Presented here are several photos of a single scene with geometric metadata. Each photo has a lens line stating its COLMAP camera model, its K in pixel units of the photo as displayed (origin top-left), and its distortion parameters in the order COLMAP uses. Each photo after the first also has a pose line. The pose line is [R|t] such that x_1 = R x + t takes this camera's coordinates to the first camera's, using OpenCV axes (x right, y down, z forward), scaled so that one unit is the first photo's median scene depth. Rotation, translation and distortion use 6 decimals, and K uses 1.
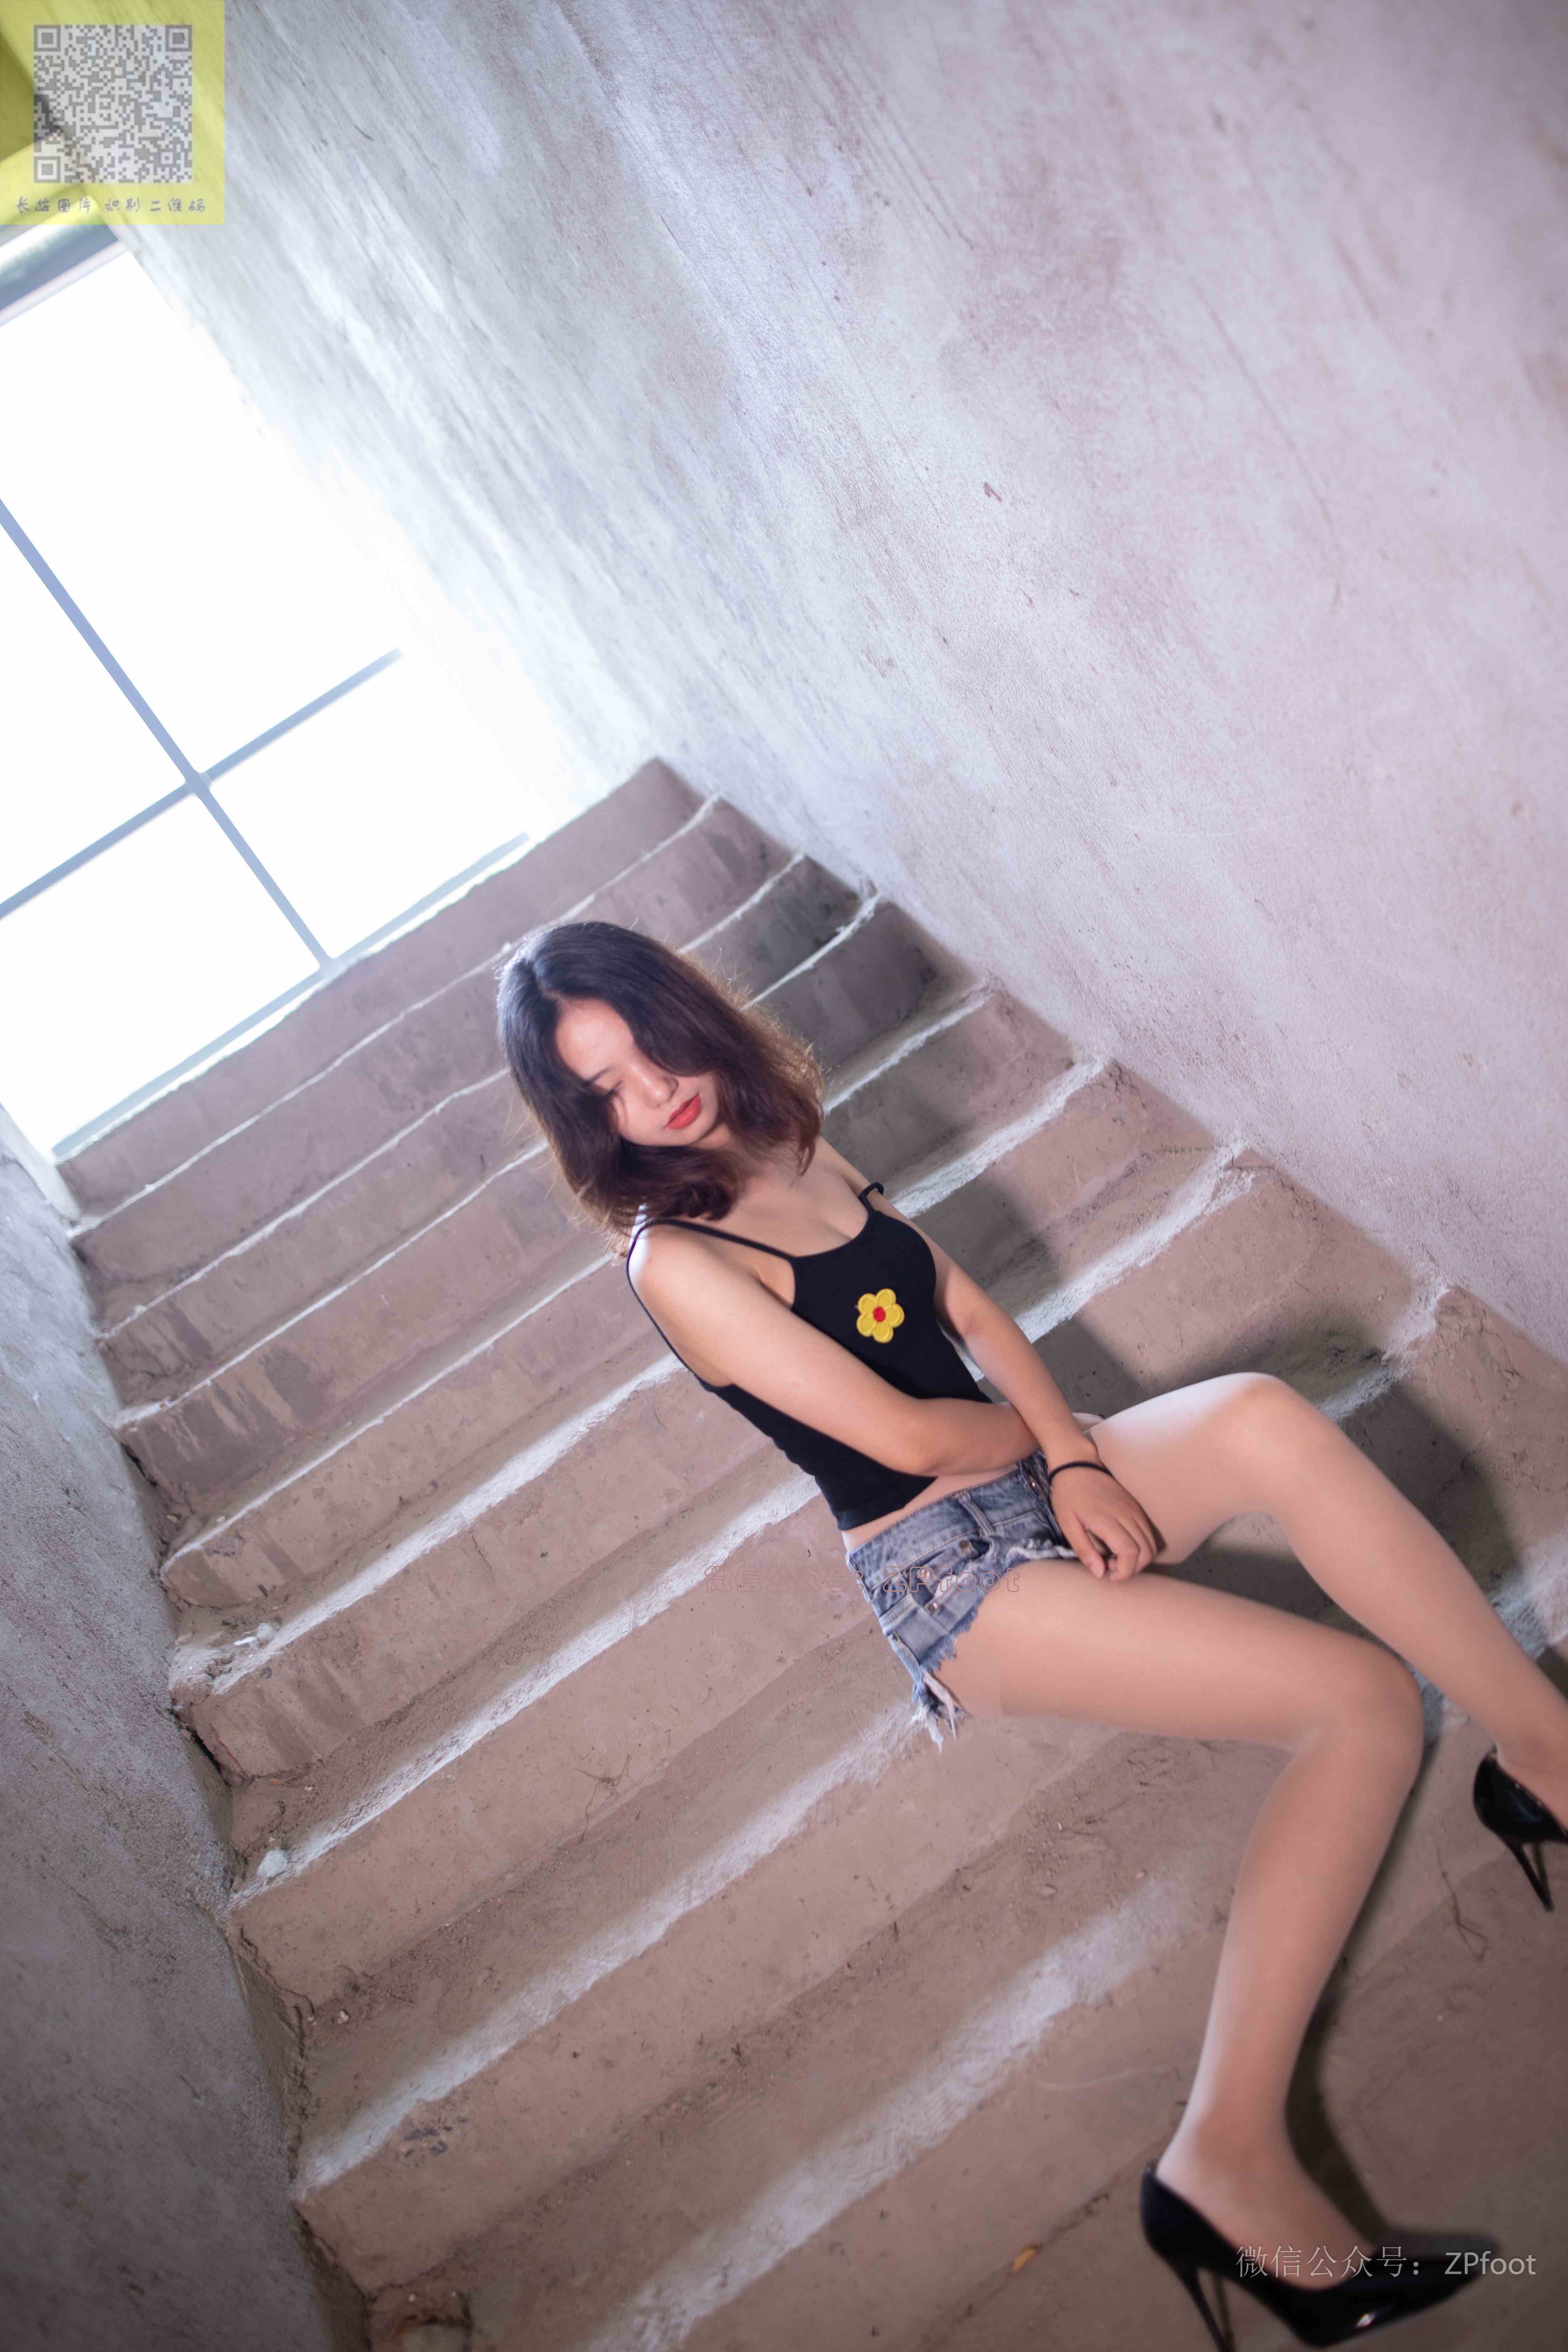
lens RADIAL K [[1628.3, 0, 789.0], [0, 1628.3, 1175.5], [0, 0, 1]] dist [-0.054865, 0.049004]
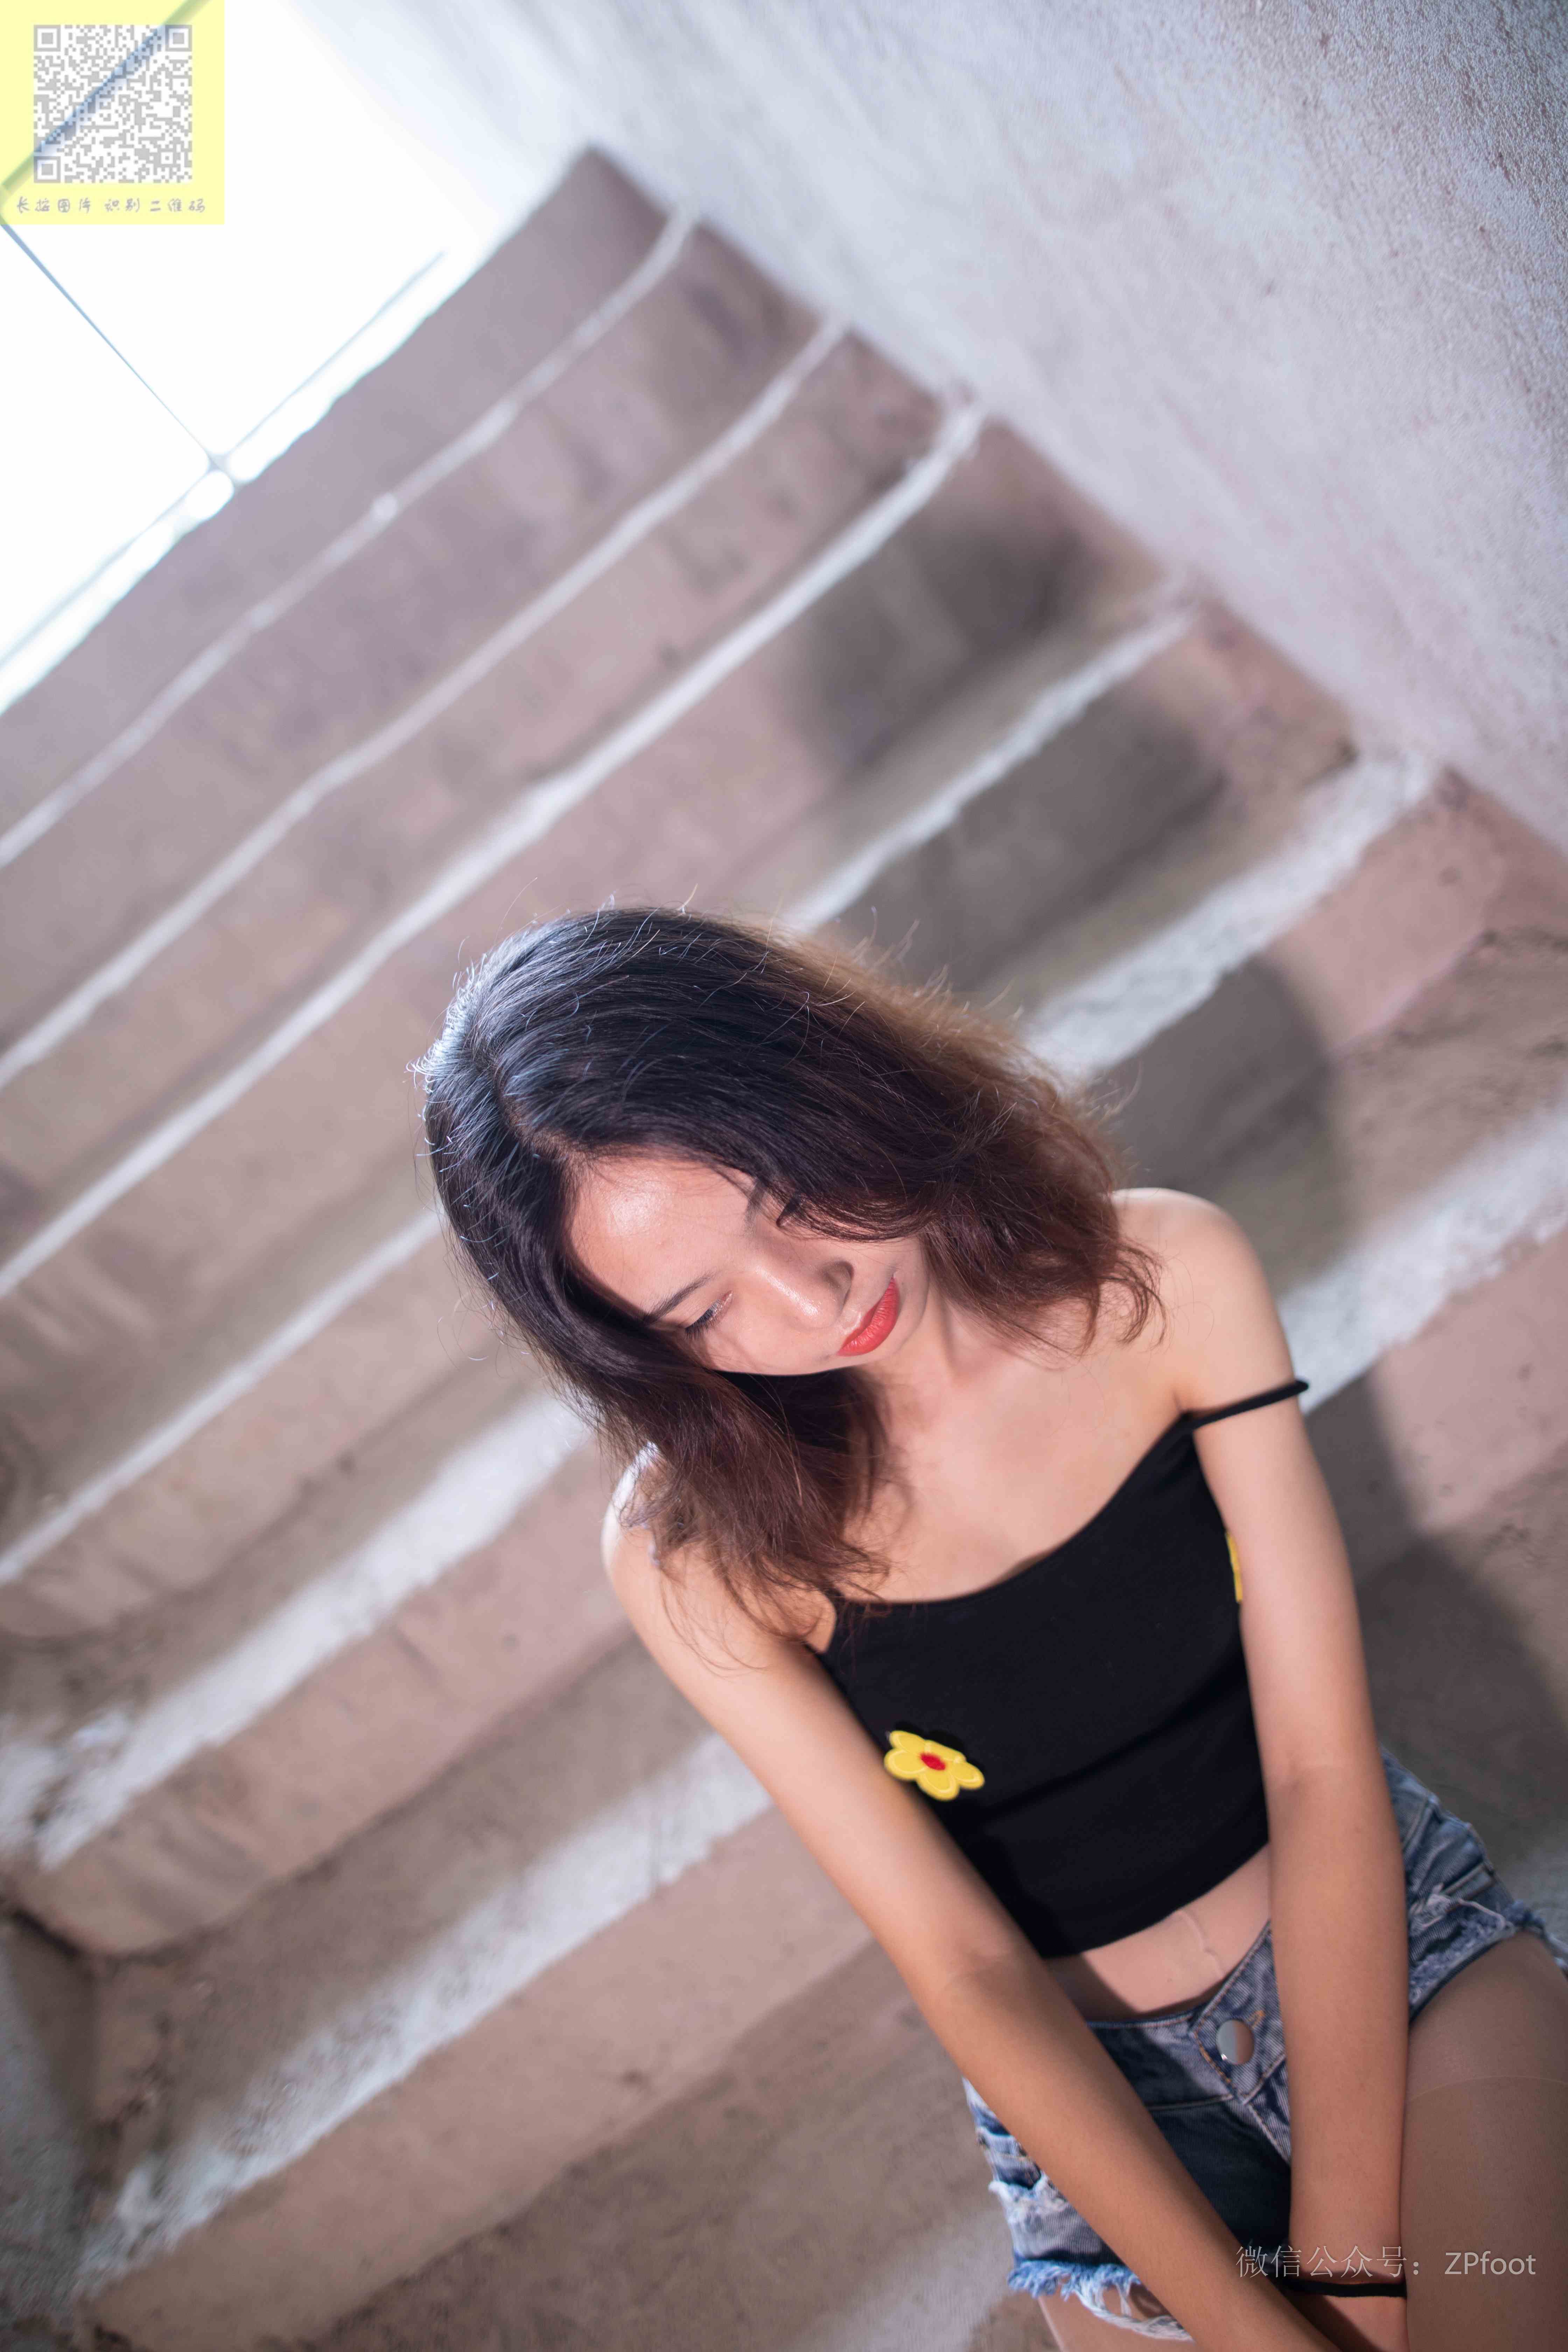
lens RADIAL K [[1628.3, 0, 789.0], [0, 1628.3, 1175.5], [0, 0, 1]] dist [-0.054865, 0.049004]
pose [[0.997824, -0.054800, -0.036676, -0.008648], [0.064043, 0.937838, 0.341112, -0.151925], [0.015704, -0.342719, 0.939307, 0.478166]]
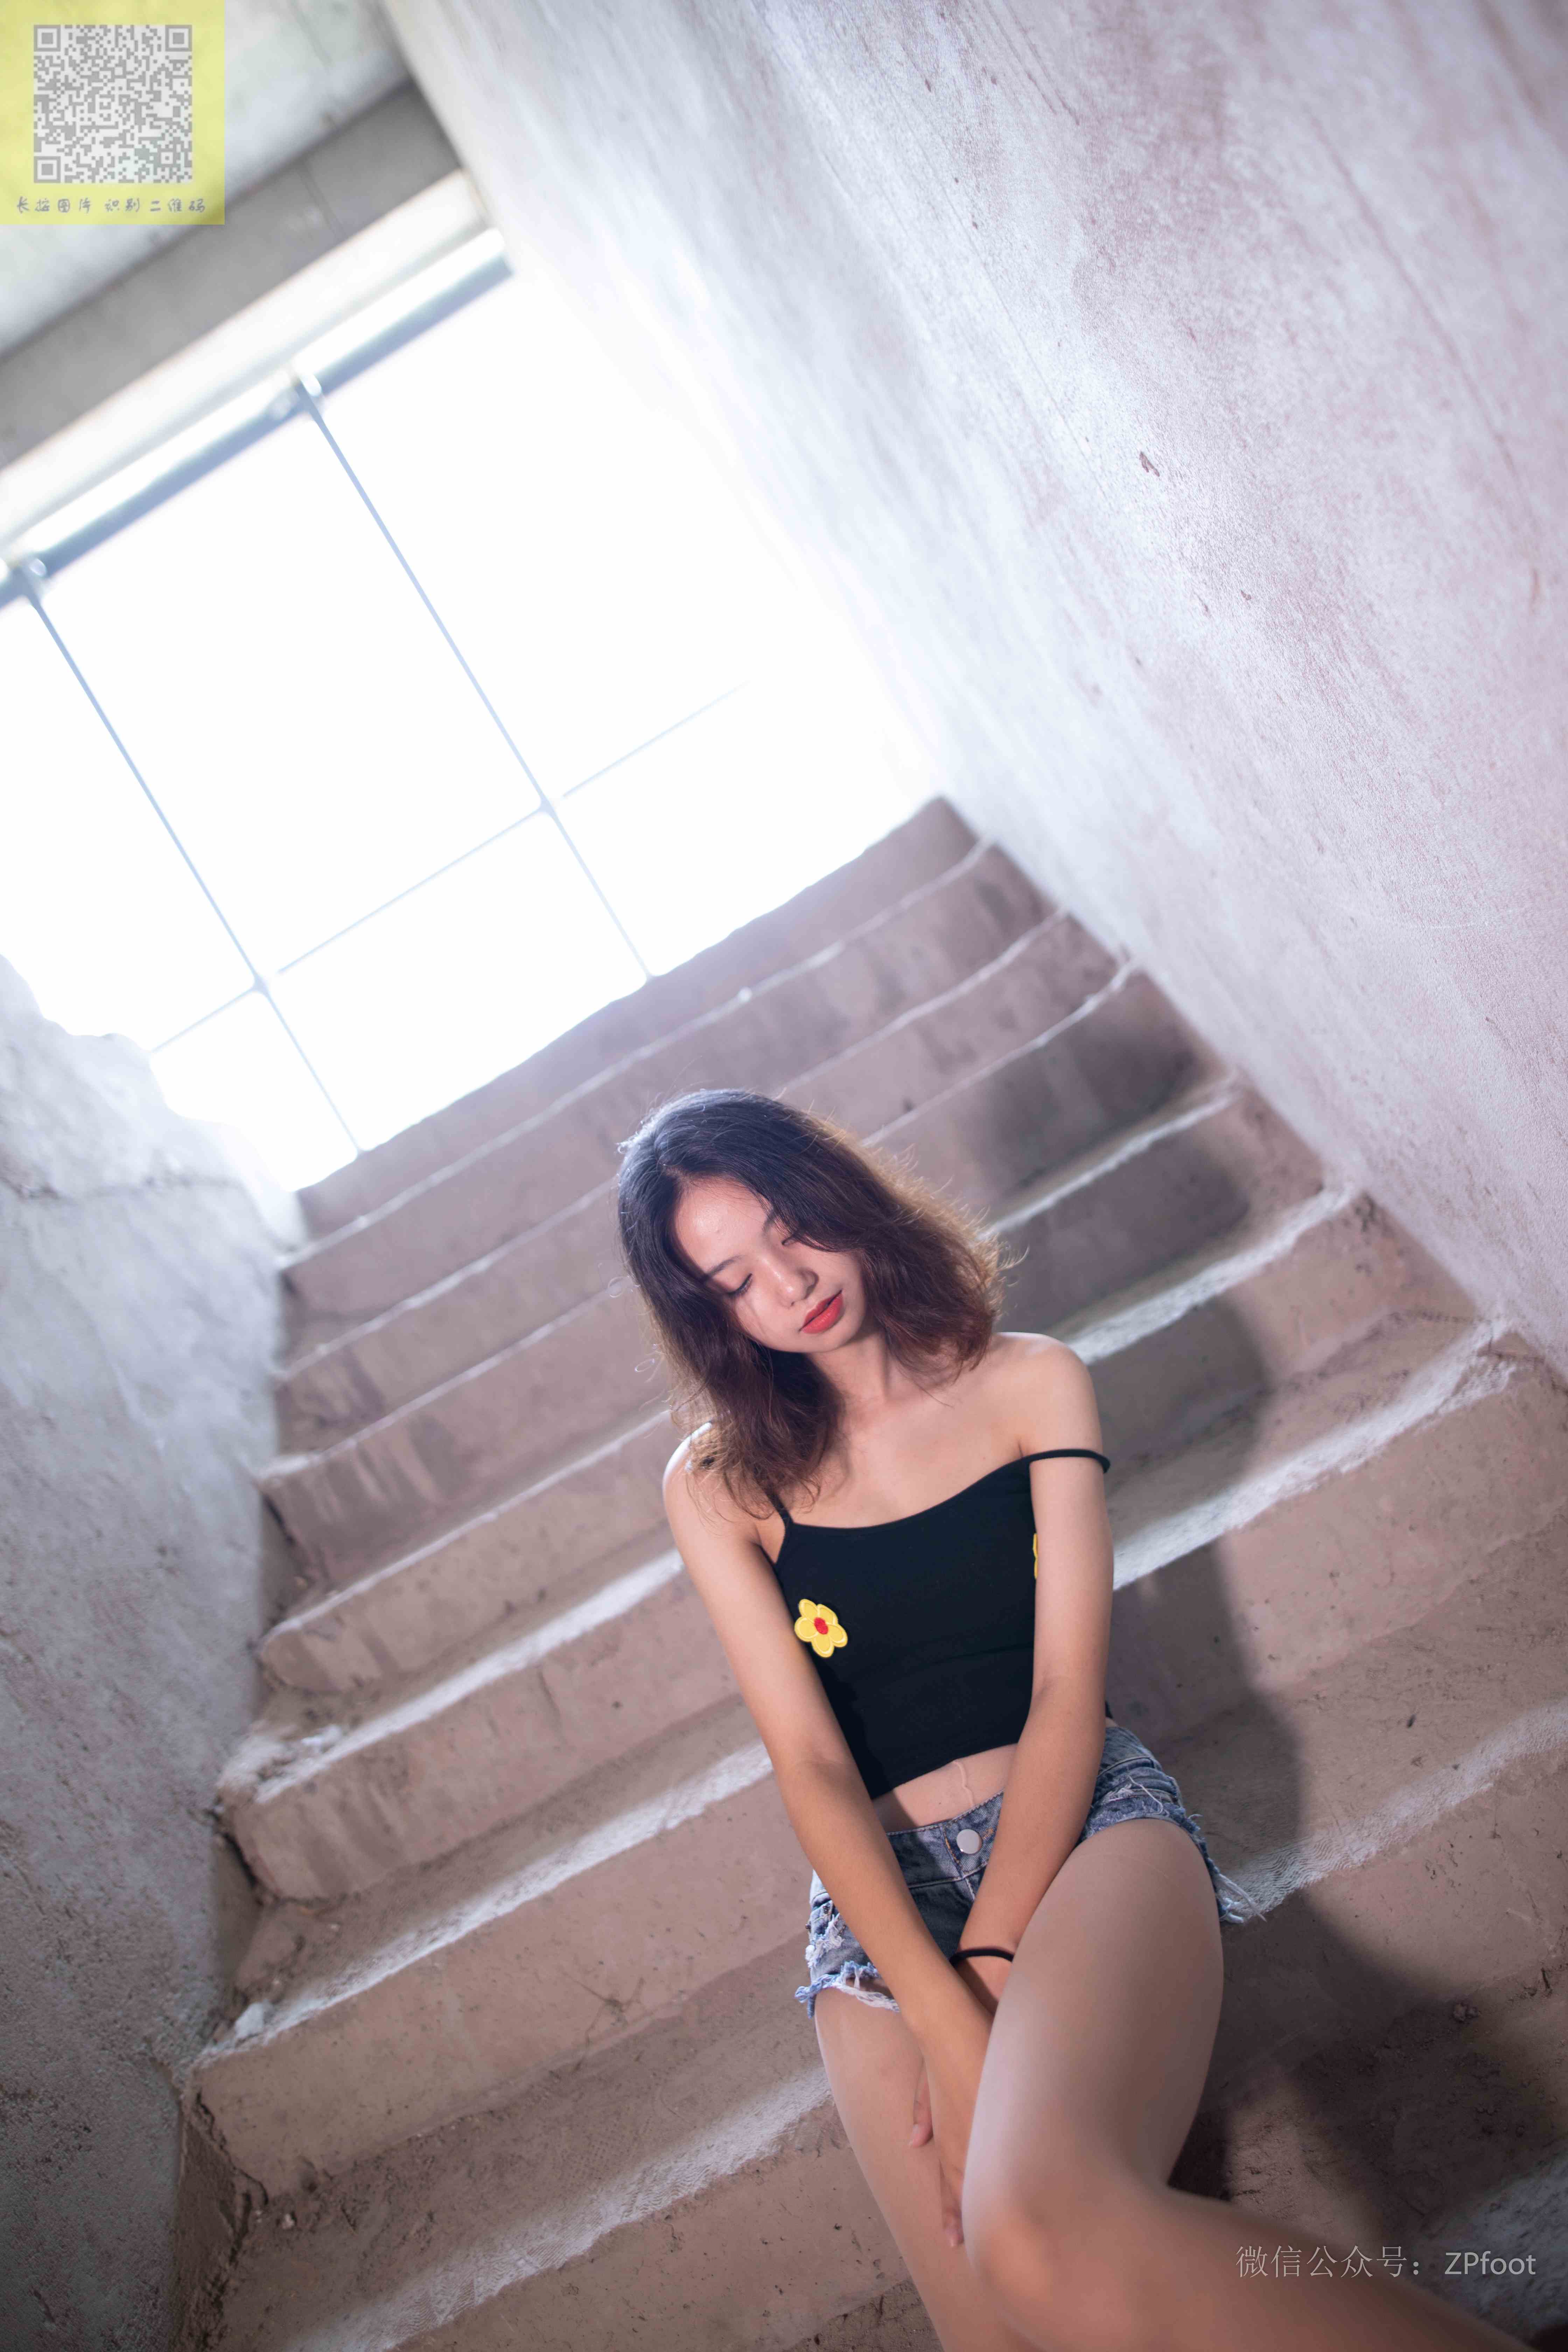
lens RADIAL K [[1630.9, 0, 789.6], [0, 1630.9, 1175.3], [0, 0, 1]] dist [-0.053254, 0.047644]
pose [[0.964881, 0.082558, -0.249377, 0.135578], [-0.086796, 0.996208, -0.006030, -0.053930], [0.247933, 0.027464, 0.968388, 0.175610]]
